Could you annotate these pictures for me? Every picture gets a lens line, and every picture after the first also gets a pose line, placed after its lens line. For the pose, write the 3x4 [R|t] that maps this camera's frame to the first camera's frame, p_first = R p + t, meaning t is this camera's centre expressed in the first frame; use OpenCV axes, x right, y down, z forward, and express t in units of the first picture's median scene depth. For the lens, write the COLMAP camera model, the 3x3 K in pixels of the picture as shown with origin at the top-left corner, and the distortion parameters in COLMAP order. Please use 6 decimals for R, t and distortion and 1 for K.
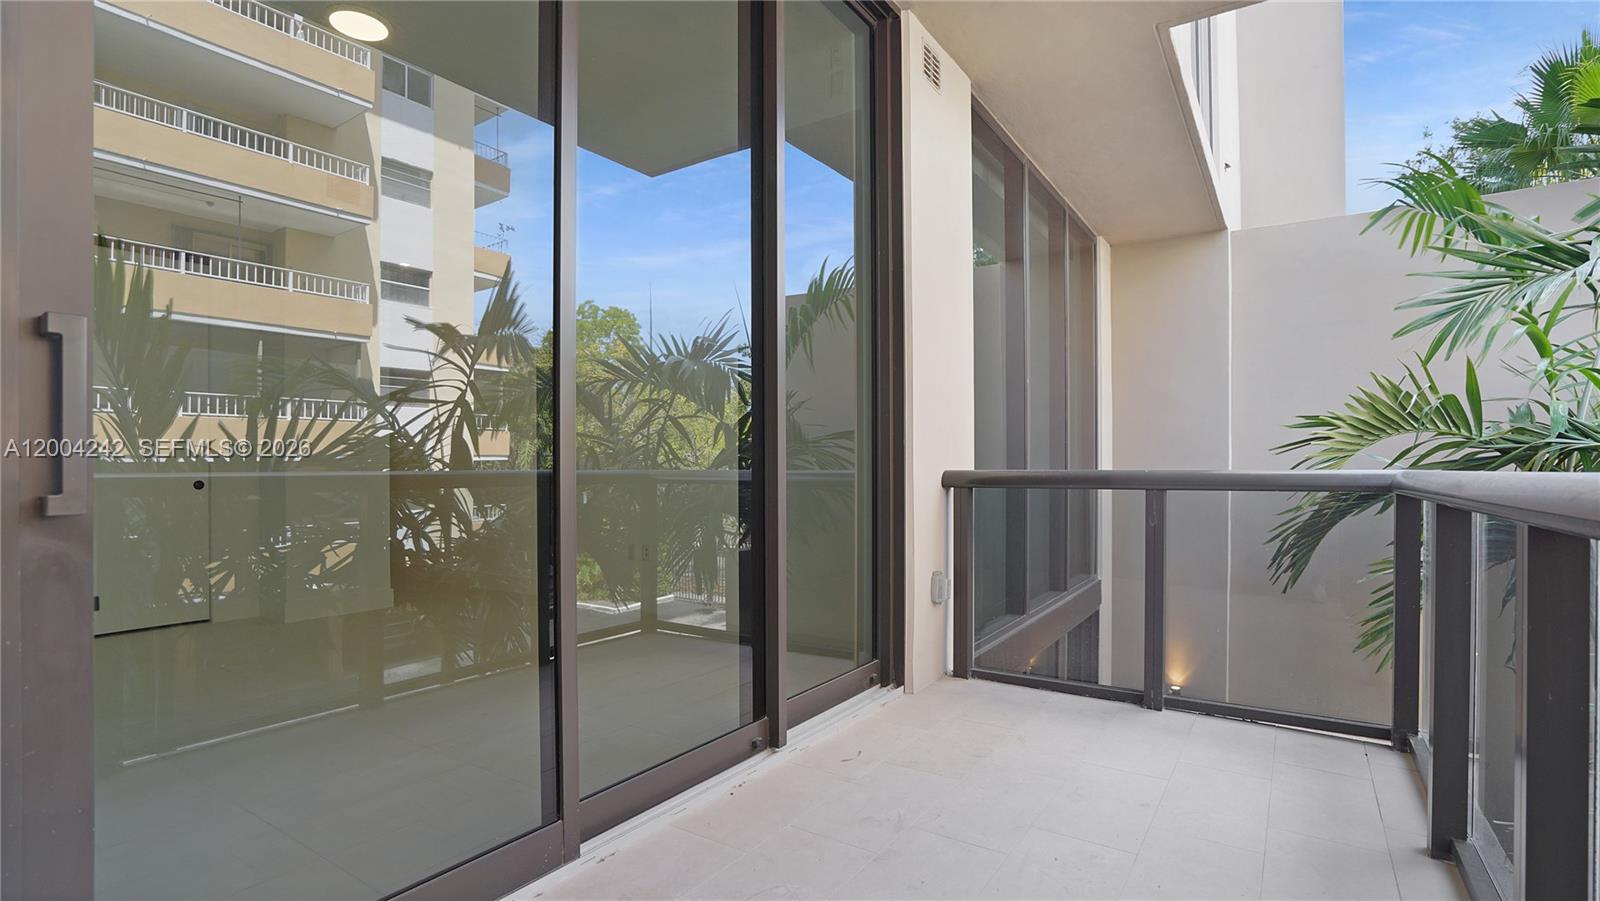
lens RADIAL K [[765.9, 0, 796.6], [0, 765.9, 456.0], [0, 0, 1]] dist [-0.053621, 0.019871]
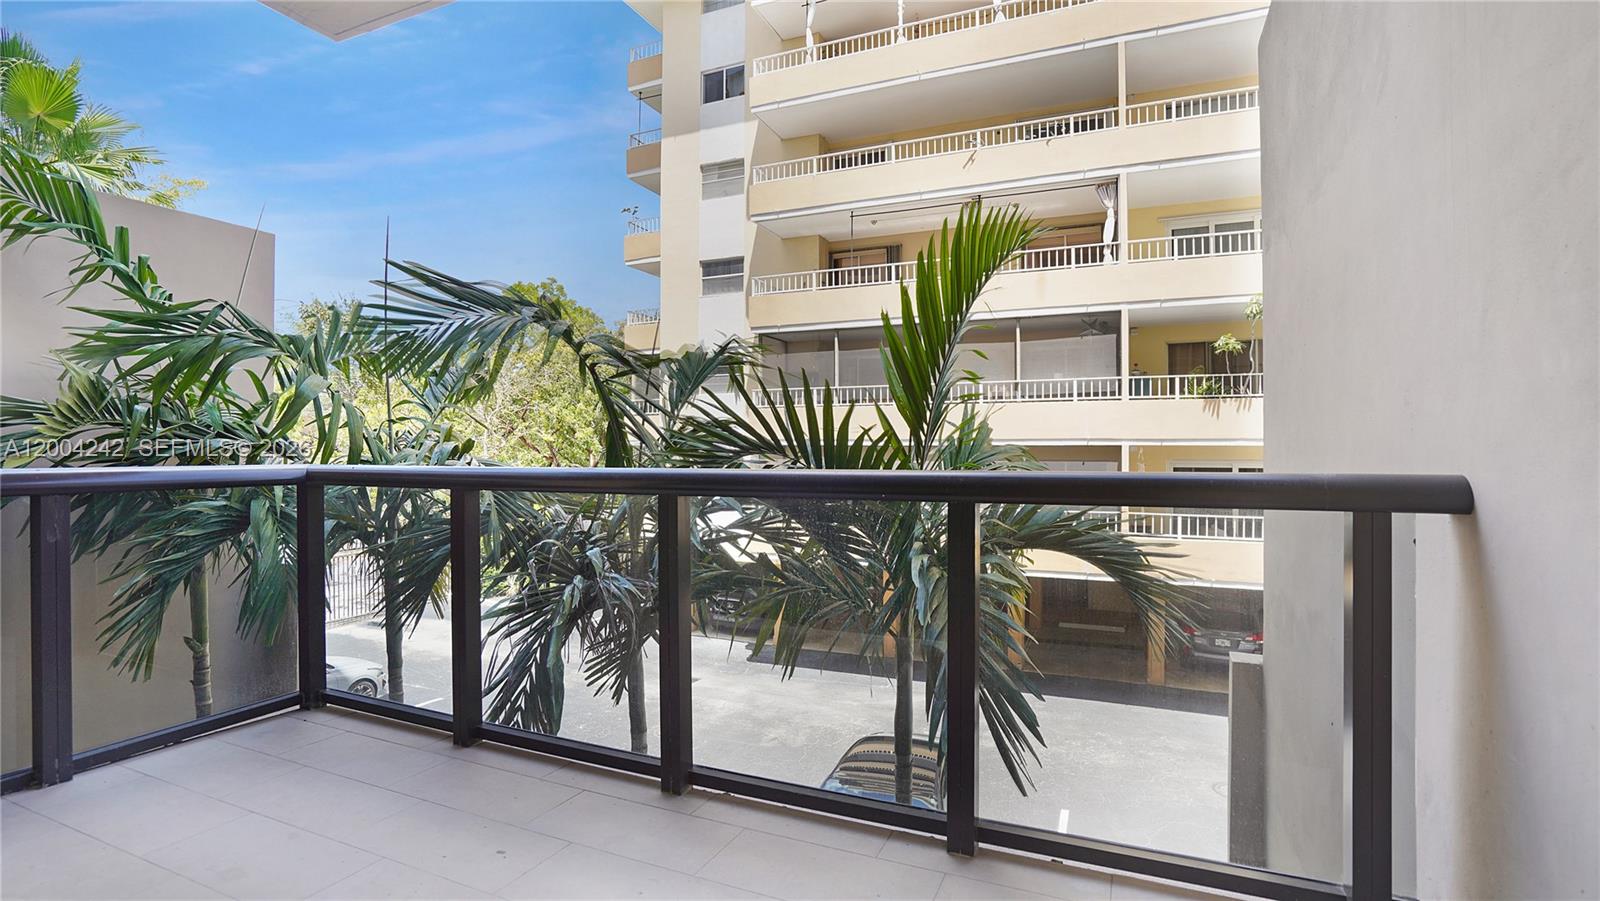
lens RADIAL K [[755.4, 0, 797.4], [0, 755.4, 448.1], [0, 0, 1]] dist [-0.061300, 0.024074]
pose [[-0.161593, 0.008984, 0.986817, -0.353704], [-0.009450, 0.999899, -0.010650, 0.000929], [-0.986812, -0.011046, -0.161492, 0.375110]]
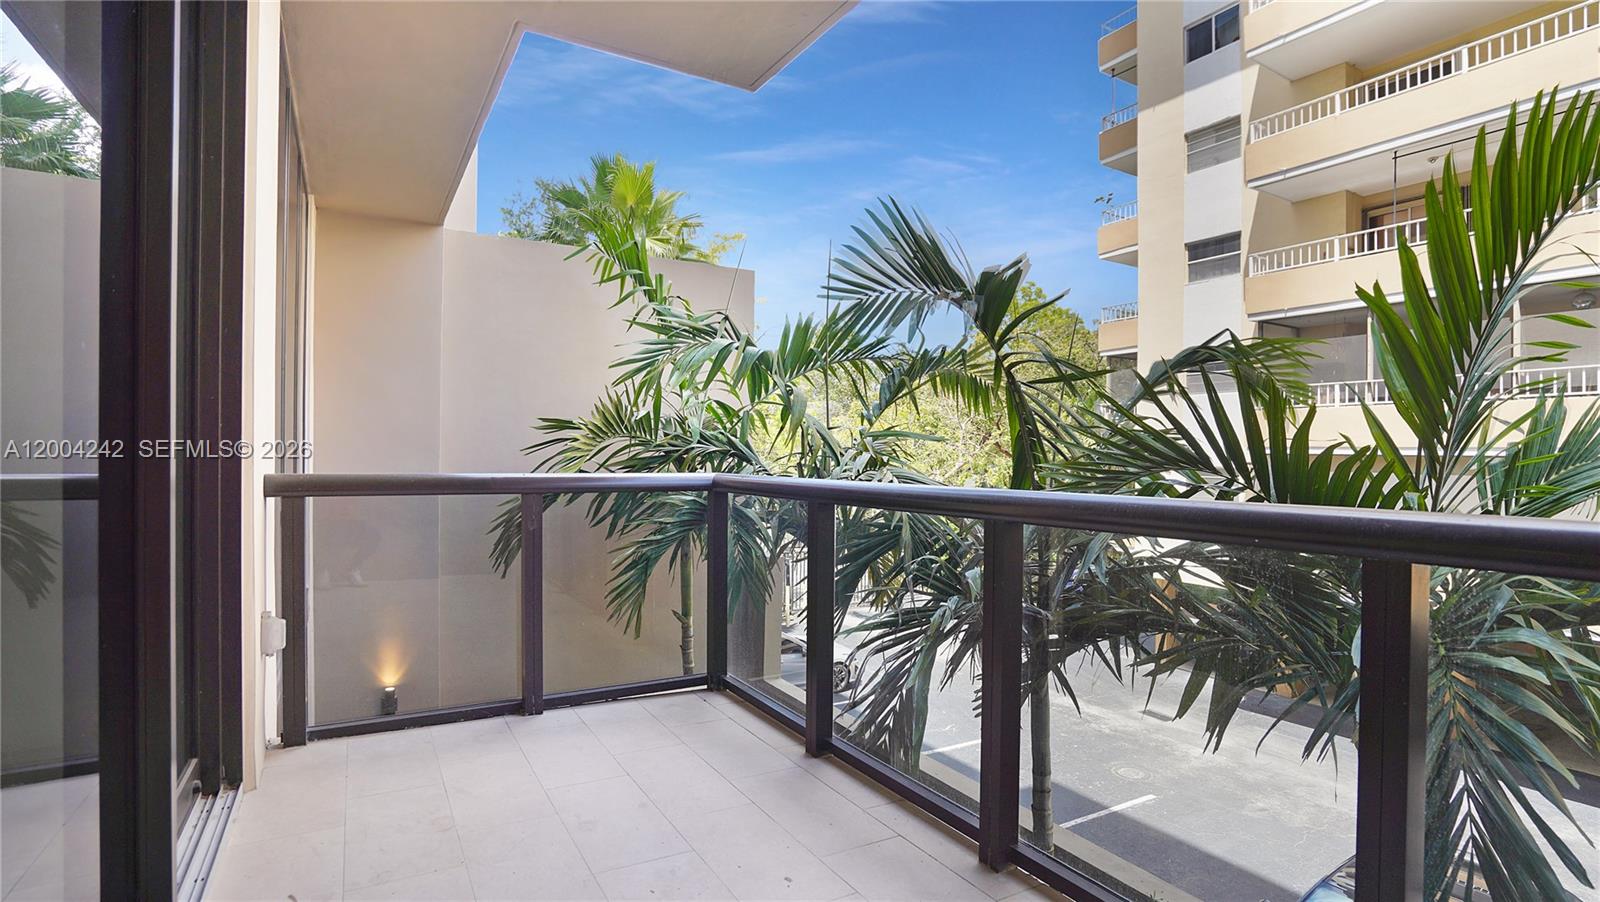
lens RADIAL K [[765.9, 0, 796.6], [0, 765.9, 456.5], [0, 0, 1]] dist [-0.053621, 0.019871]
pose [[0.444213, 0.006700, 0.895896, -0.256901], [-0.021775, 0.999757, 0.003320, -0.012853], [-0.895656, -0.020983, 0.444251, 0.247531]]
